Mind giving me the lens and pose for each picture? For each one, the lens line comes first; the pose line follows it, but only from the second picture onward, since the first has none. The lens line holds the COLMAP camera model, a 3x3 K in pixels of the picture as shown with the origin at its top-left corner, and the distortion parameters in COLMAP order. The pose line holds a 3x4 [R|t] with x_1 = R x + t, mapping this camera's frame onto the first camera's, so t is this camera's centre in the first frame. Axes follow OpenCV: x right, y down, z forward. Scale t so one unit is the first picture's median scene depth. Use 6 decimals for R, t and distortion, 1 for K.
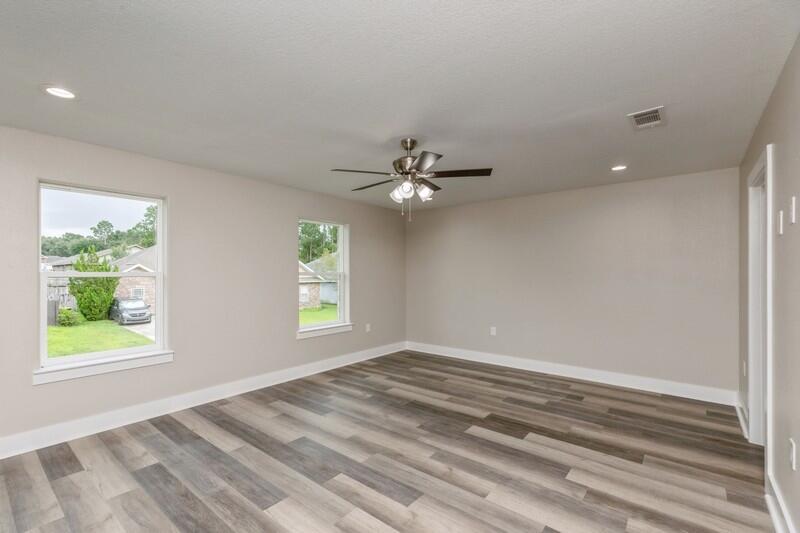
lens RADIAL K [[361.6, 0, 398.6], [0, 361.6, 272.3], [0, 0, 1]] dist [0.011004, -0.001535]
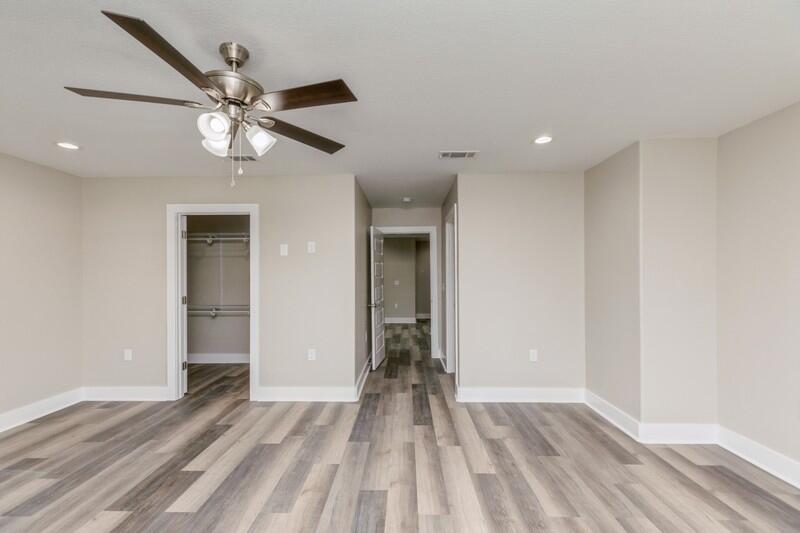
lens RADIAL K [[361.6, 0, 390.4], [0, 361.6, 272.9], [0, 0, 1]] dist [0.011004, -0.001535]
pose [[-0.595202, 0.008827, 0.803527, -0.528187], [0.004767, 0.999961, -0.007453, 0.003820], [-0.803562, -0.000606, -0.595221, 1.009506]]
